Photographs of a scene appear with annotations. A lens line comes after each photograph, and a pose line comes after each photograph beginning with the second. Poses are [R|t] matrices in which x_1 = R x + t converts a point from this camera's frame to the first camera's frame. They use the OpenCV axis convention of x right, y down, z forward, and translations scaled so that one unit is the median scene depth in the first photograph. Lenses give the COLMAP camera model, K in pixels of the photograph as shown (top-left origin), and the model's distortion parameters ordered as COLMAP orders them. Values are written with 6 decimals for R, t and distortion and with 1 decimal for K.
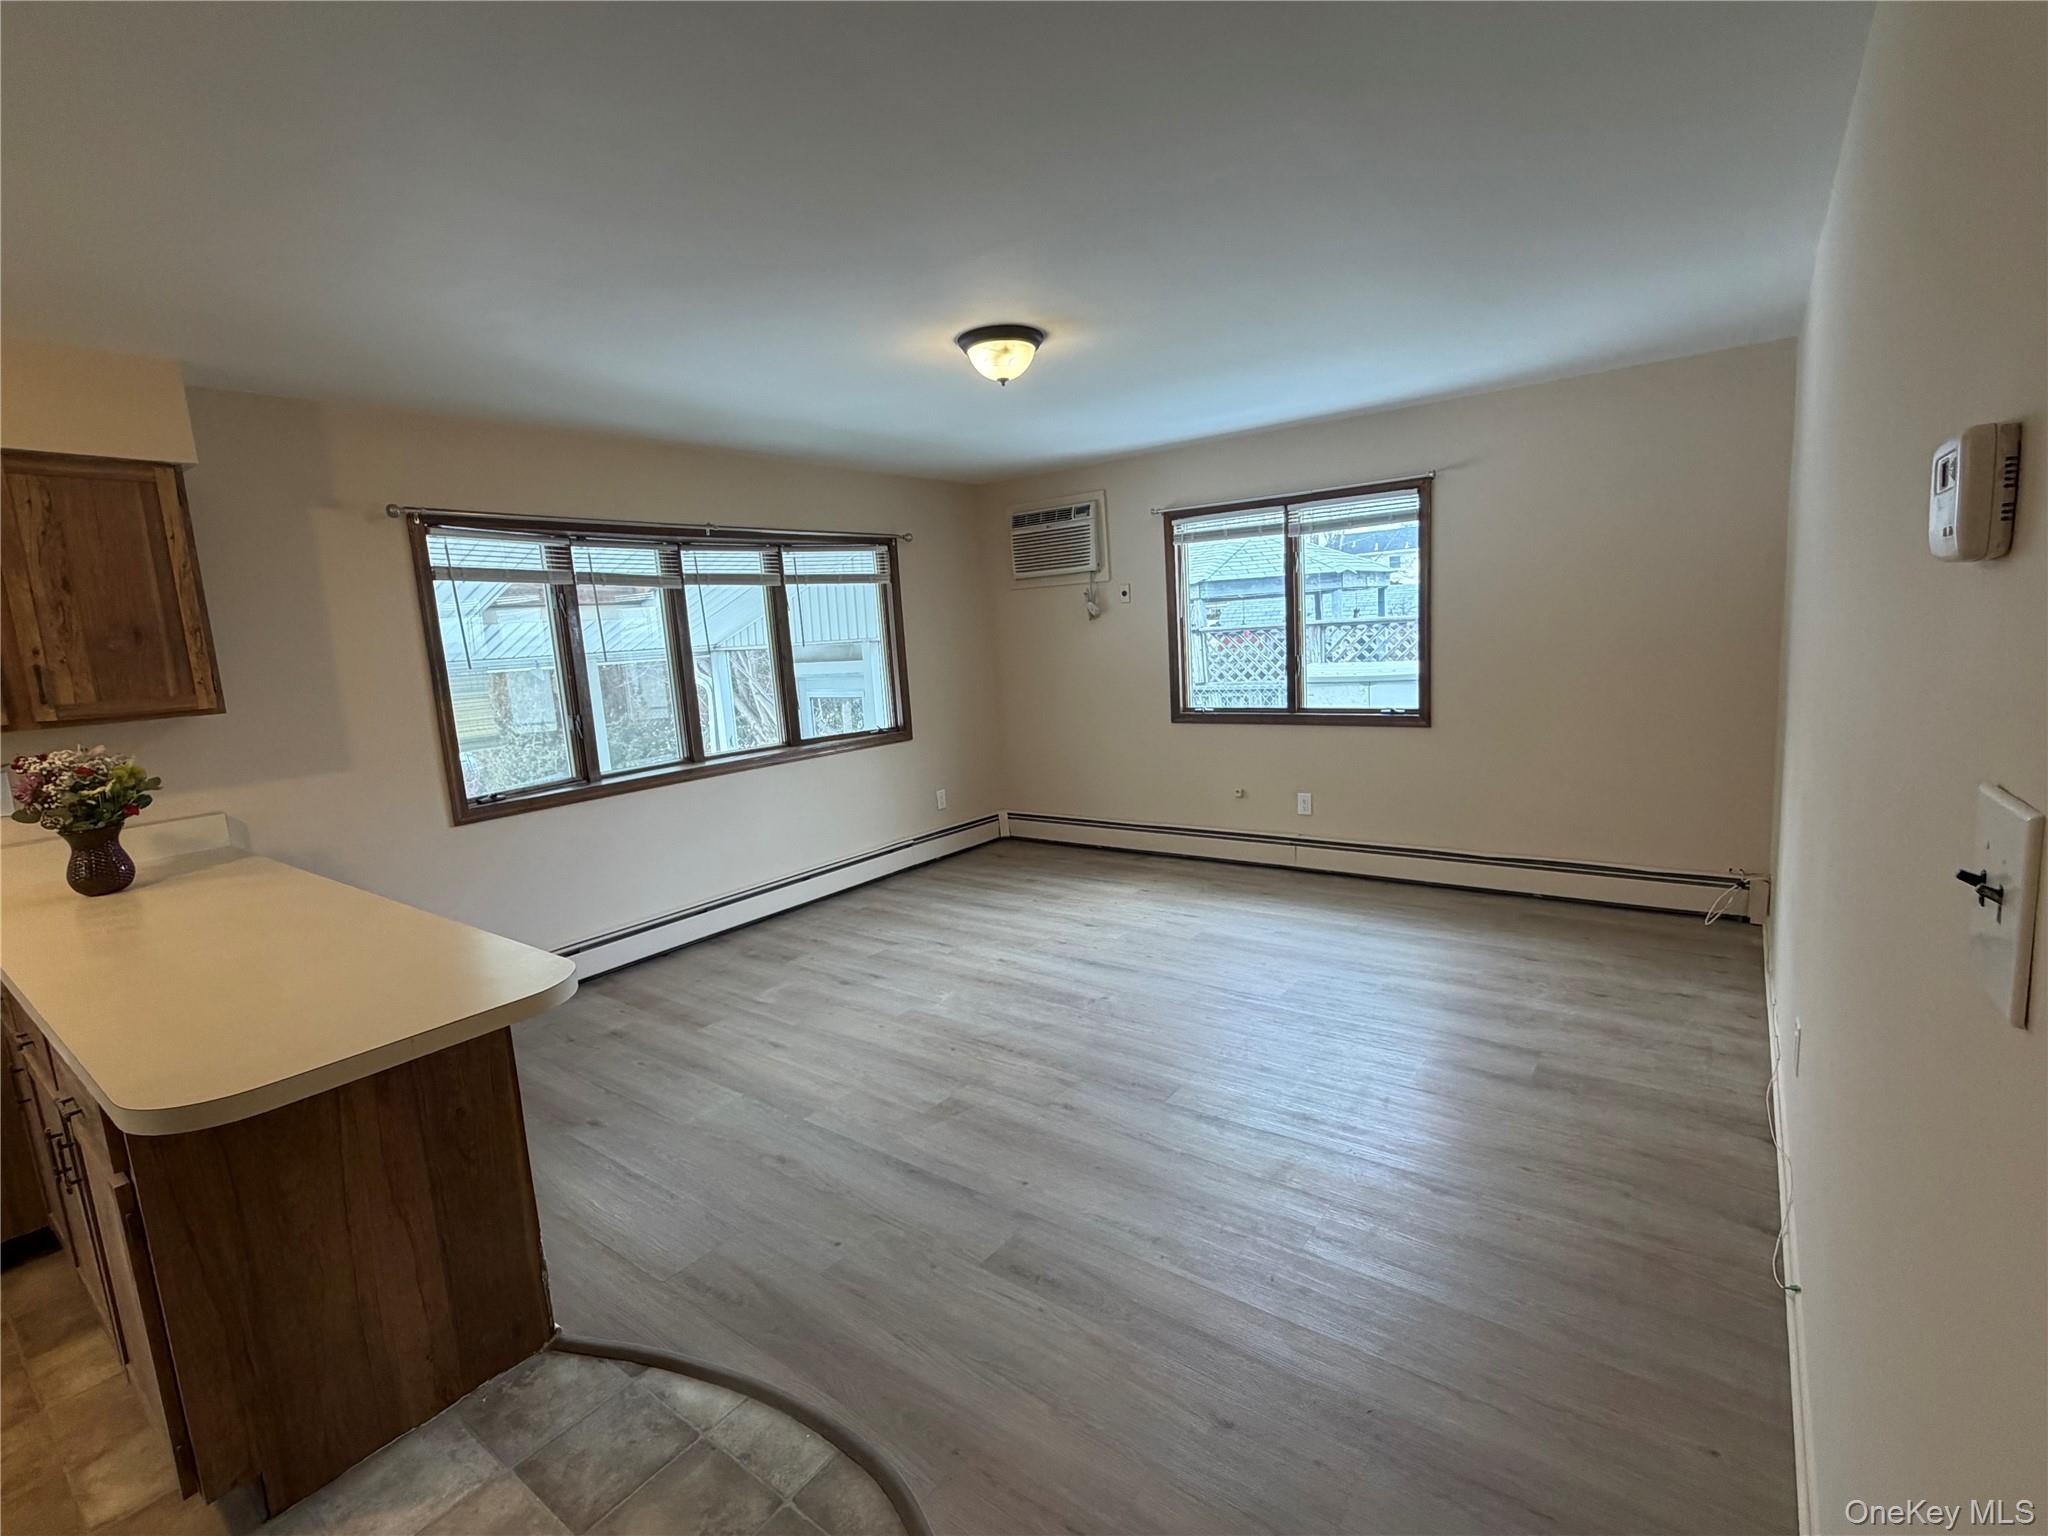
lens RADIAL K [[937.5, 0, 1021.8], [0, 937.5, 770.2], [0, 0, 1]] dist [0.001173, -0.000551]
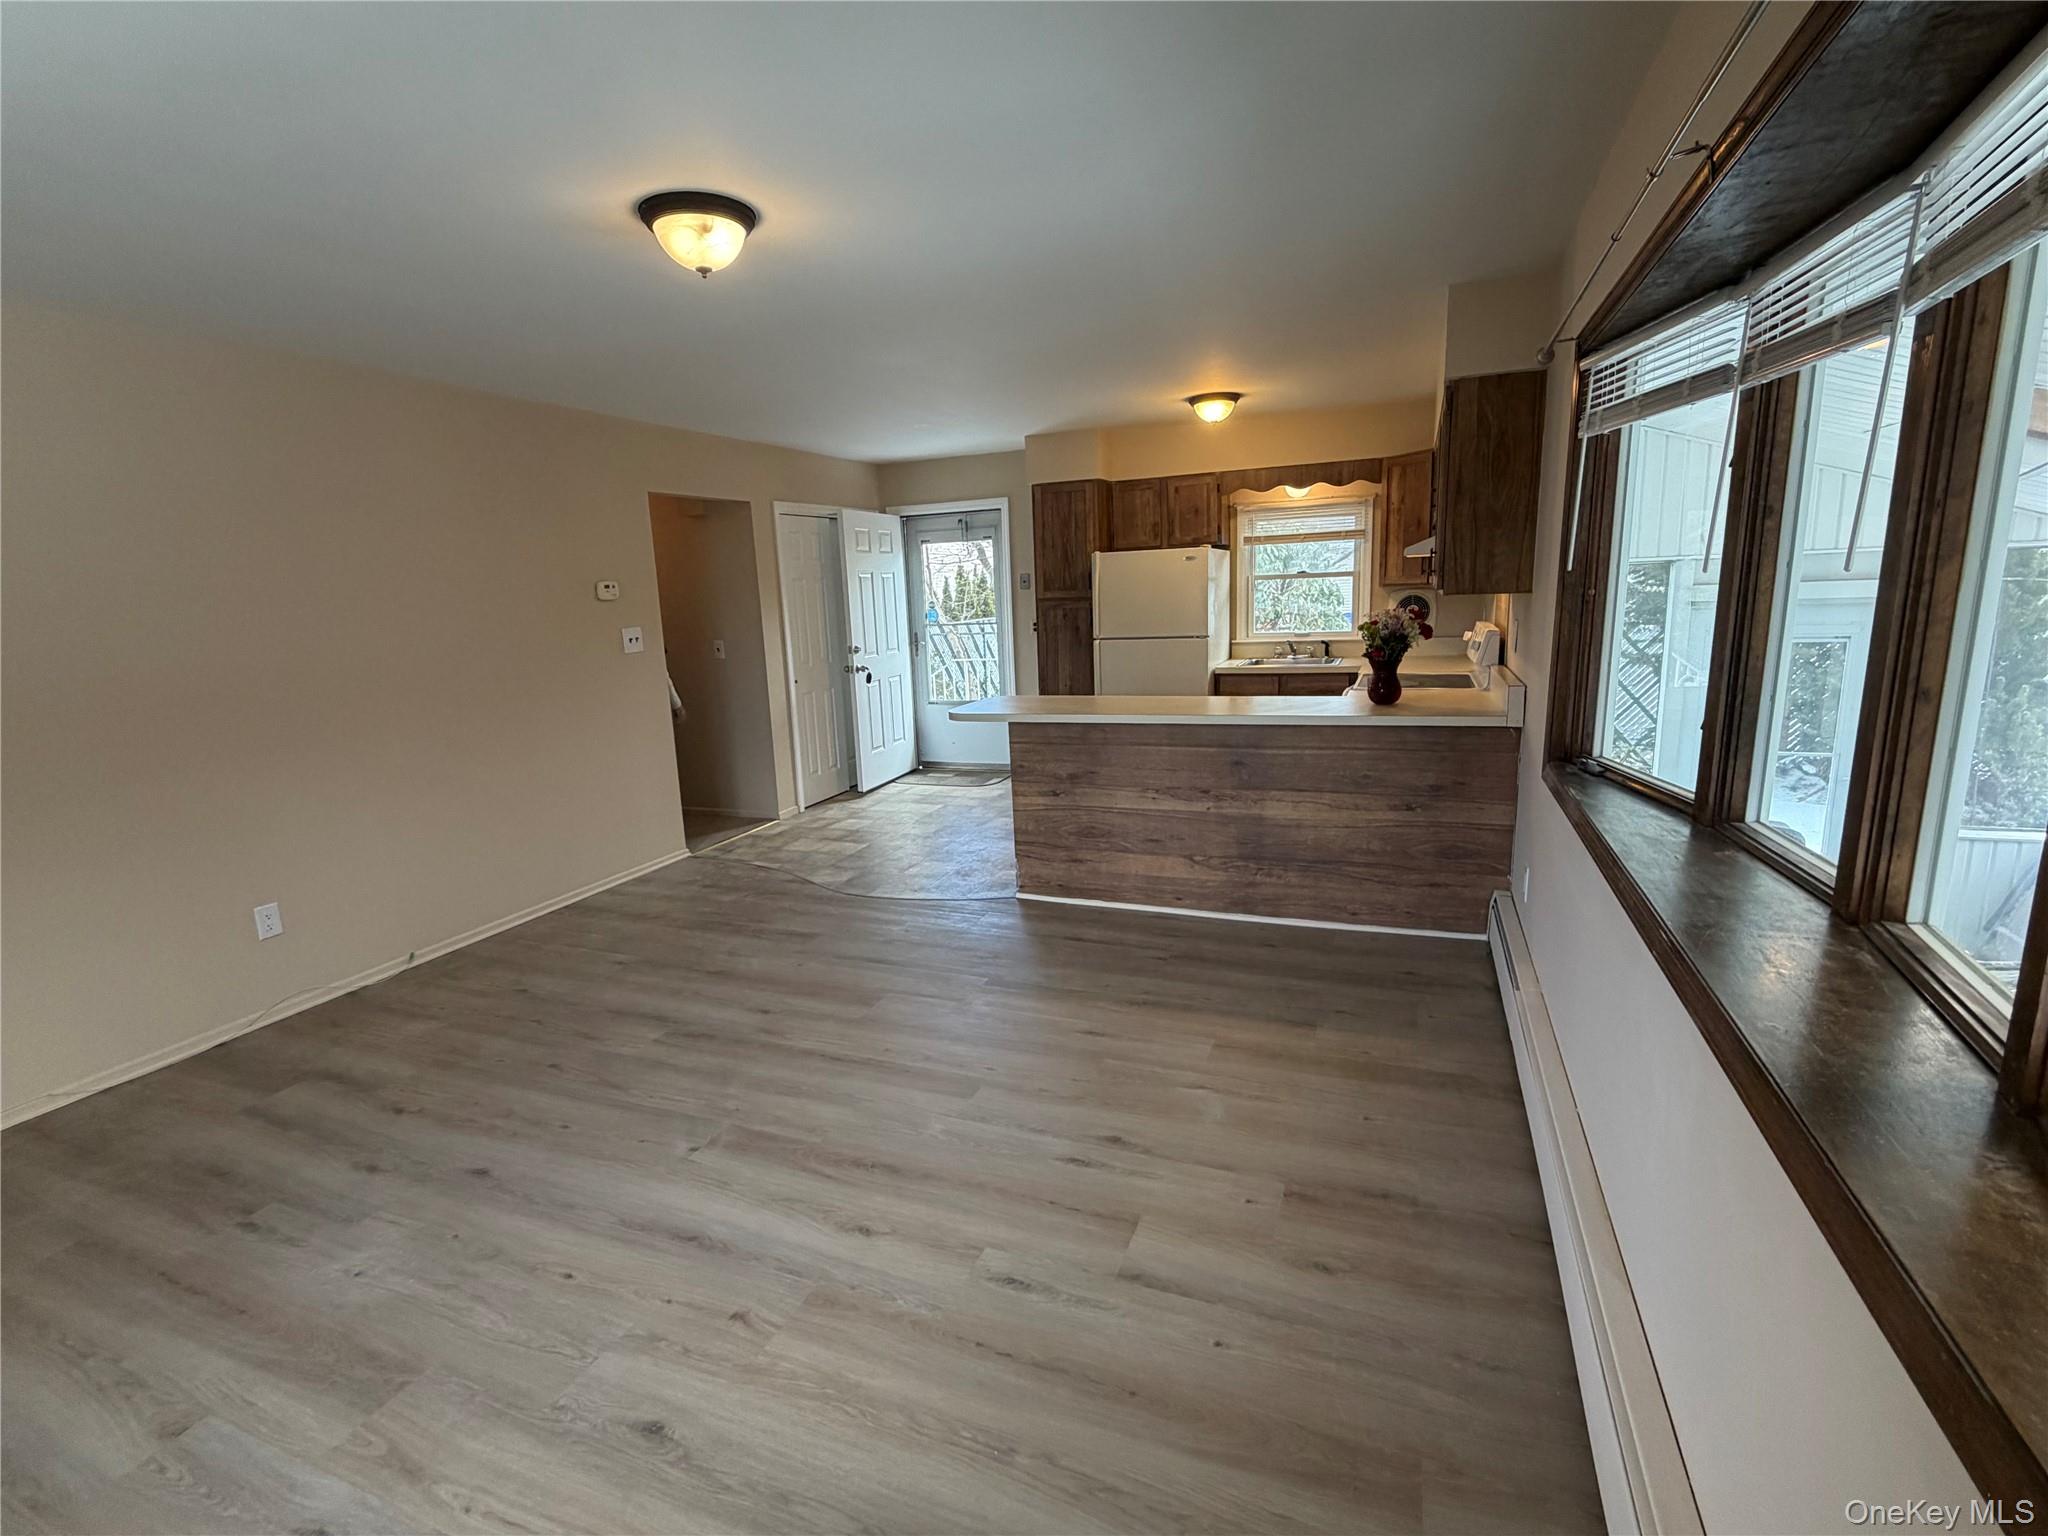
lens RADIAL K [[937.5, 0, 1021.8], [0, 937.5, 770.2], [0, 0, 1]] dist [0.001173, -0.000551]
pose [[-0.961283, 0.150661, -0.230729, -0.023120], [0.062324, 0.934475, 0.350532, -0.212910], [0.268422, 0.322580, -0.907685, 1.410489]]
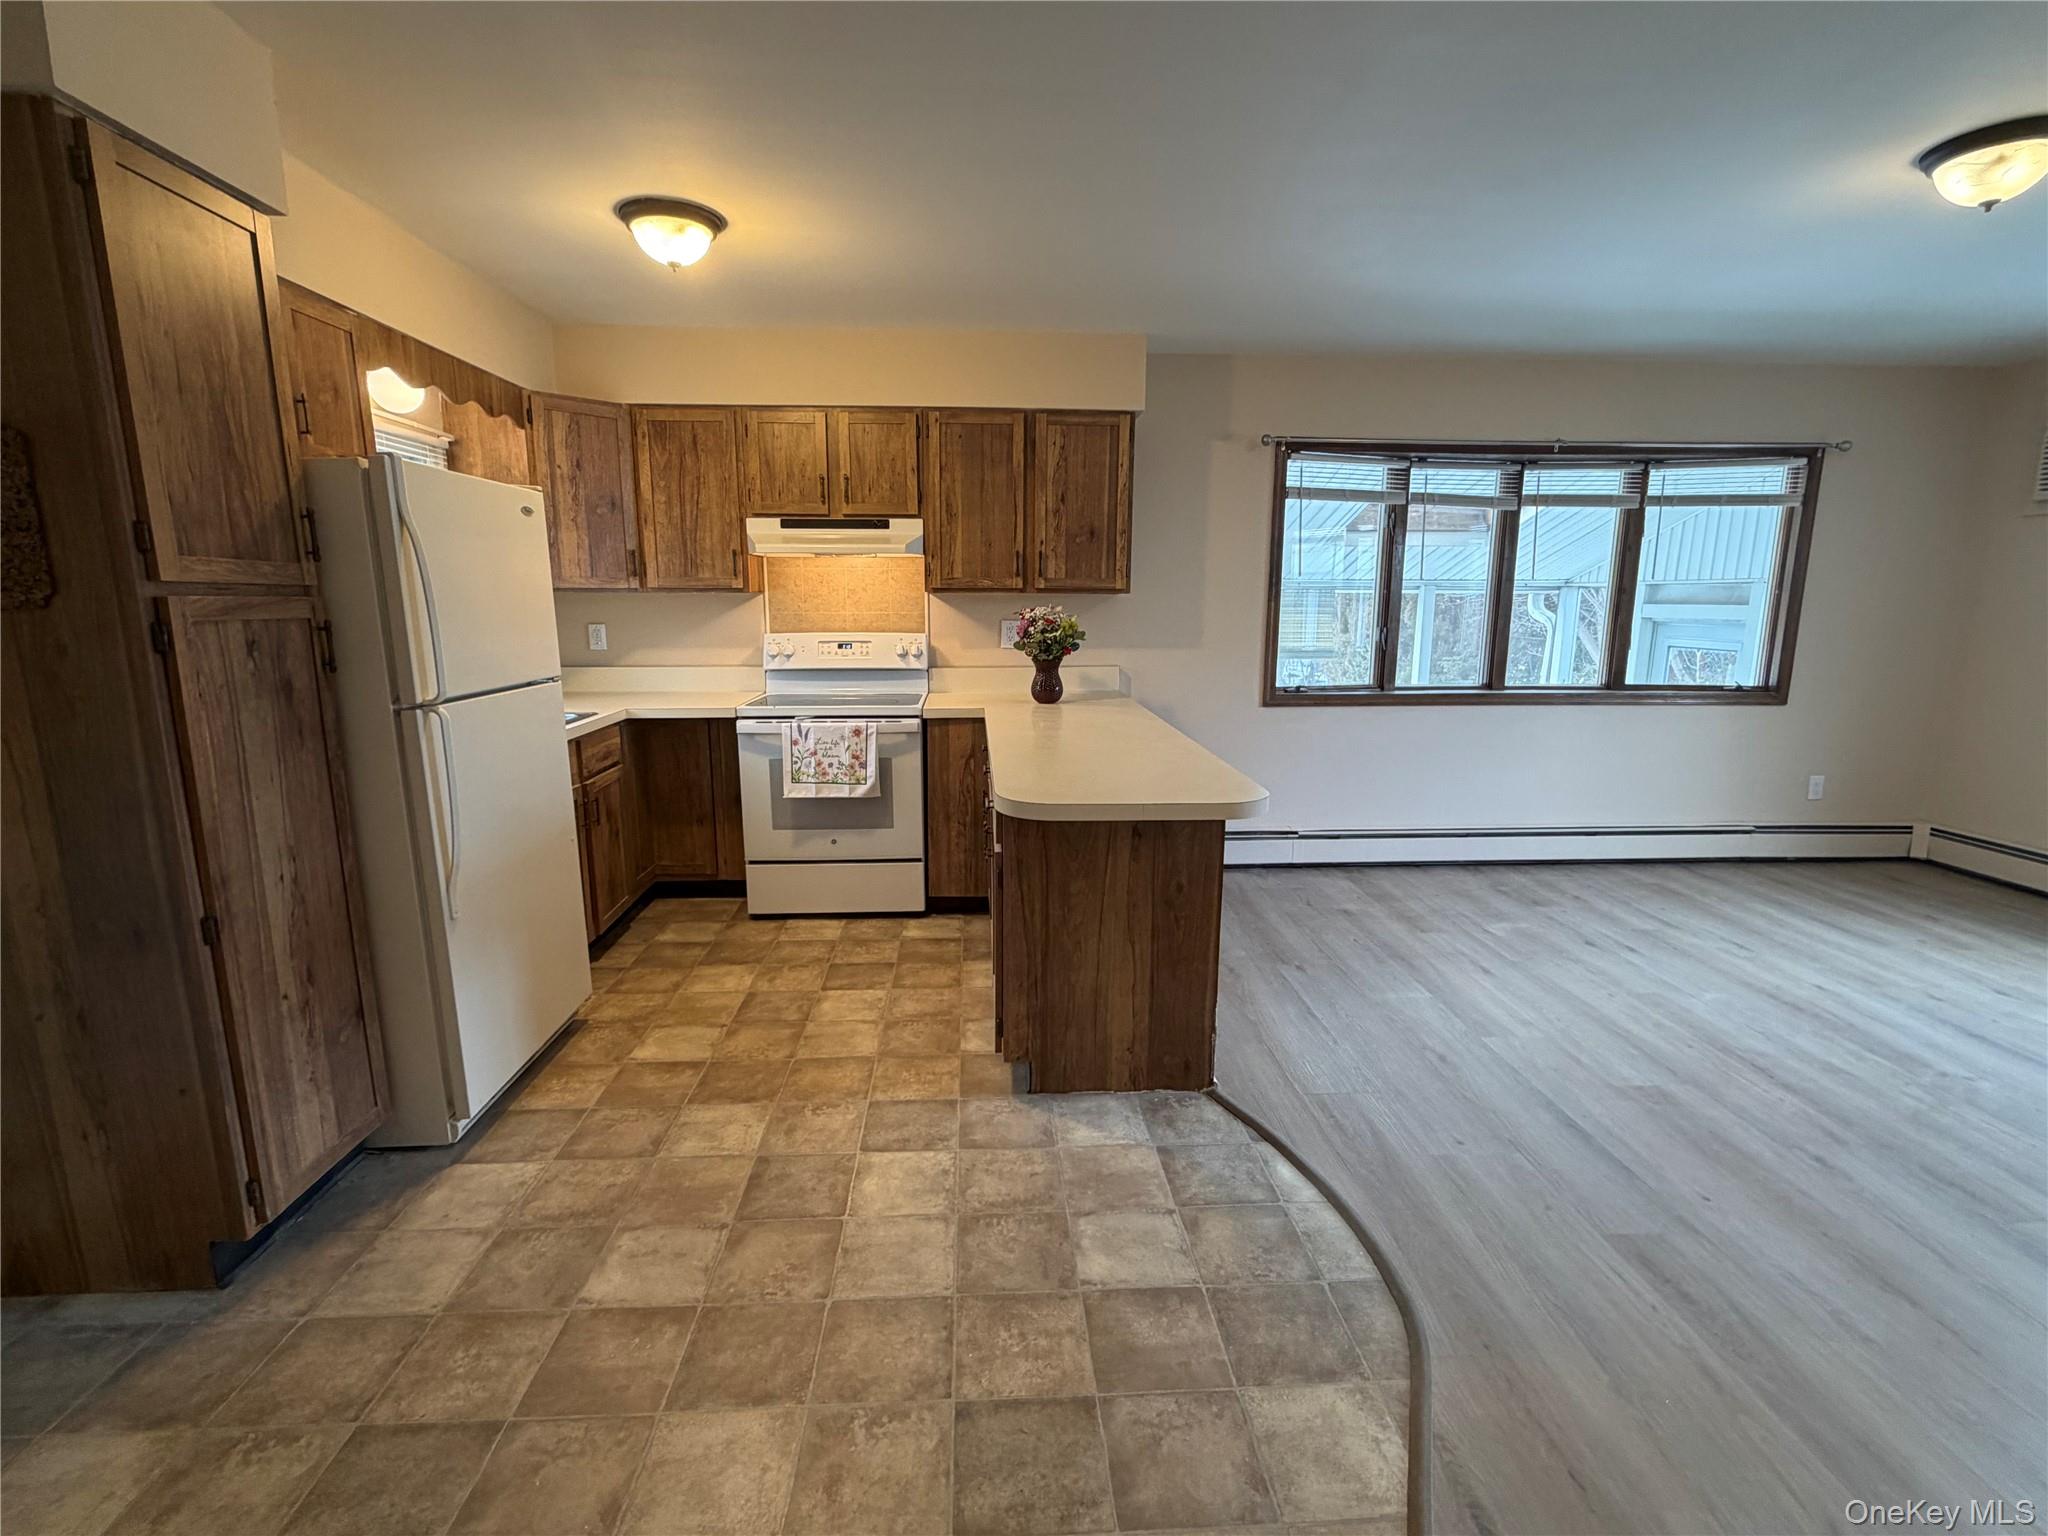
lens RADIAL K [[937.5, 0, 1021.8], [0, 937.5, 770.2], [0, 0, 1]] dist [0.001173, -0.000551]
pose [[0.643852, 0.201872, -0.738040, 0.091116], [-0.157502, 0.978879, 0.130345, 0.028431], [0.748765, 0.032320, 0.662048, -0.023621]]
